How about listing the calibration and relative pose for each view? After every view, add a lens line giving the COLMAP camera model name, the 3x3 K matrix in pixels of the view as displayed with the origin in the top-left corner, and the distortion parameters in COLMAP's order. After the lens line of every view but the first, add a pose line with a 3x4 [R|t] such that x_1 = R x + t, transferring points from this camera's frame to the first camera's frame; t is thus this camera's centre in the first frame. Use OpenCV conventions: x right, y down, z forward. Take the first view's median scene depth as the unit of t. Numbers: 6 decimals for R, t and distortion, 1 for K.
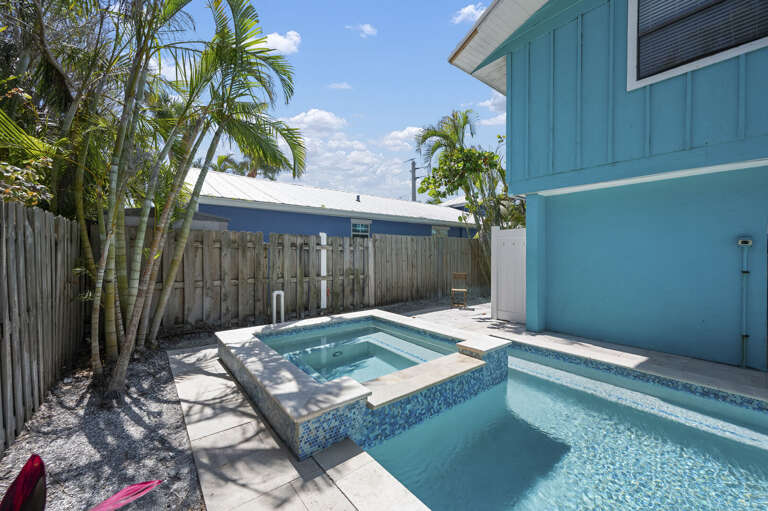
lens RADIAL K [[303.3, 0, 388.4], [0, 303.3, 255.7], [0, 0, 1]] dist [-0.003841, 0.000627]
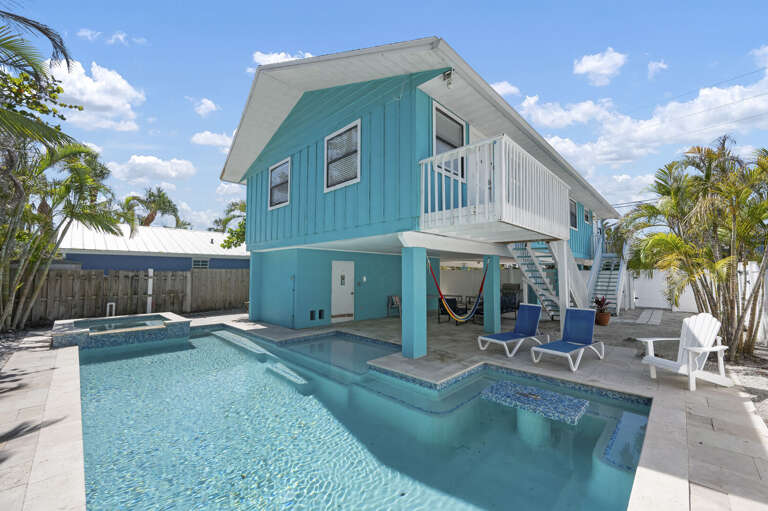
lens RADIAL K [[303.3, 0, 384.9], [0, 303.3, 258.2], [0, 0, 1]] dist [-0.003841, 0.000627]
pose [[0.993597, 0.000060, 0.112983, 0.953410], [0.007016, 0.998037, -0.062226, -0.021500], [-0.112765, 0.062621, 0.991646, -0.887639]]
